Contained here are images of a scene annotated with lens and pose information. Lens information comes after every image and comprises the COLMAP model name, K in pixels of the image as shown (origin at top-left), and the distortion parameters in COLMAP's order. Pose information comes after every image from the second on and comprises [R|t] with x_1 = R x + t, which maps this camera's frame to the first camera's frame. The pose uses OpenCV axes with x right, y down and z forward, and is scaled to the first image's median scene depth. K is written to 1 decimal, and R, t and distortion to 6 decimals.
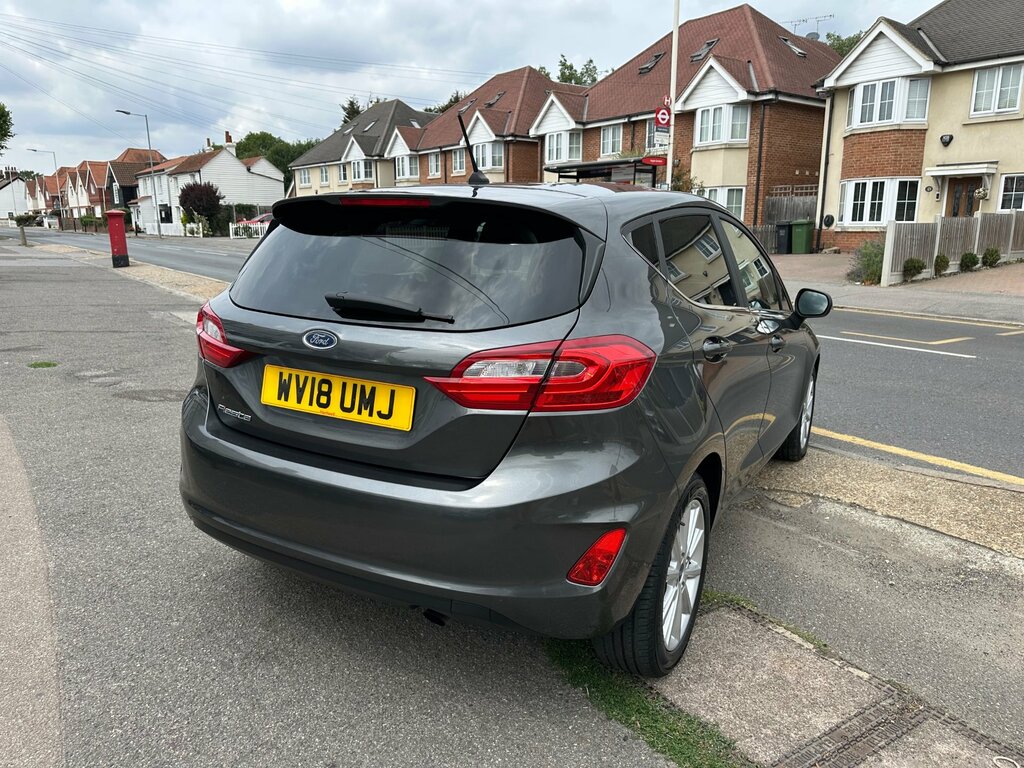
lens RADIAL K [[717.3, 0, 508.2], [0, 717.3, 389.6], [0, 0, 1]] dist [0.025206, -0.037156]
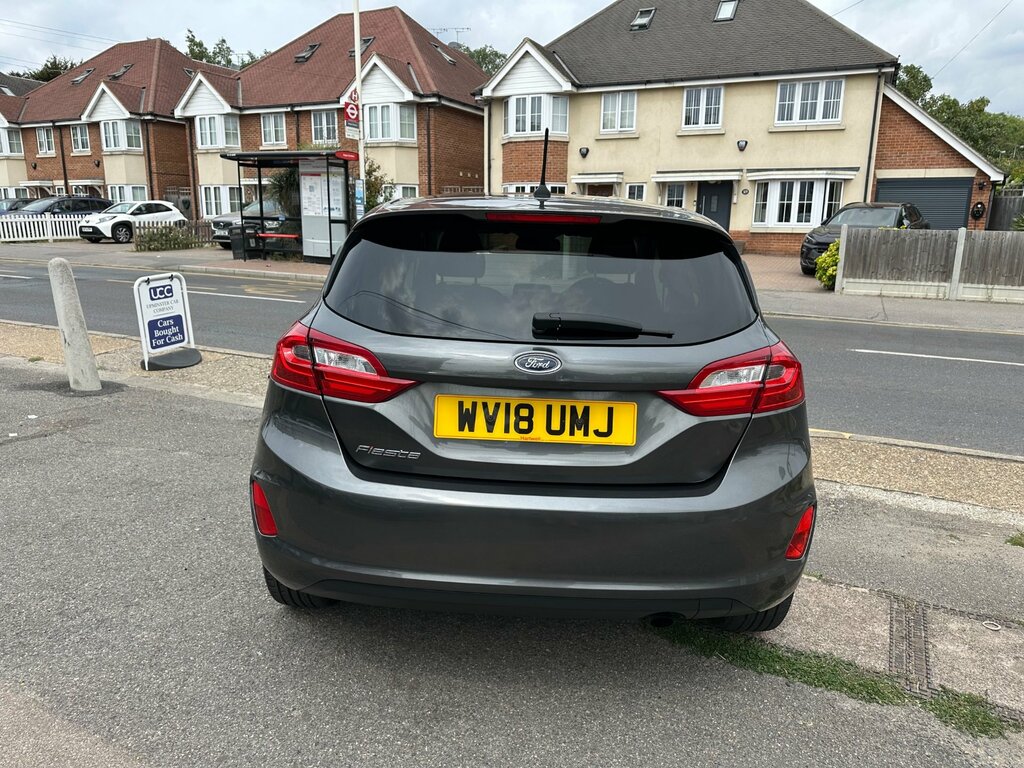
lens RADIAL K [[717.3, 0, 514.3], [0, 717.3, 390.7], [0, 0, 1]] dist [0.025206, -0.037156]
pose [[0.882426, -0.092310, 0.461307, -0.064766], [0.087343, 0.995659, 0.032161, -0.005844], [-0.462273, 0.011913, 0.886658, 0.014866]]
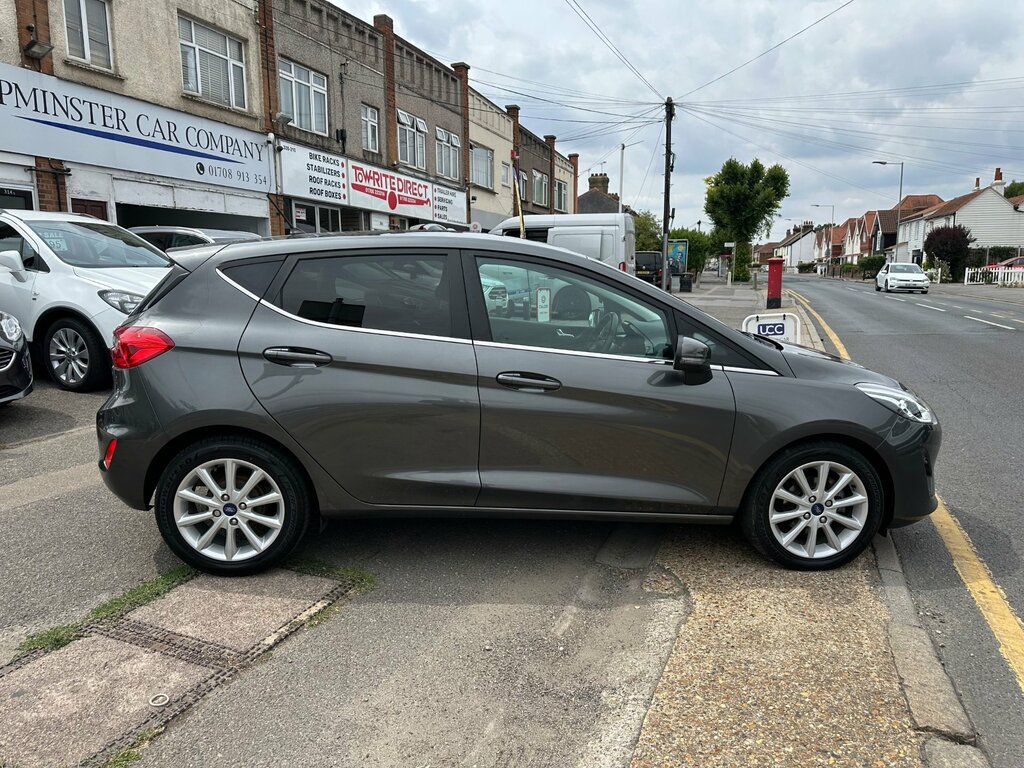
lens RADIAL K [[717.3, 0, 508.9], [0, 717.3, 389.5], [0, 0, 1]] dist [0.025206, -0.037156]
pose [[0.553685, 0.127970, -0.822834, 0.168385], [-0.178778, 0.983348, 0.032634, -0.011493], [0.813309, 0.129036, 0.567343, 0.063013]]
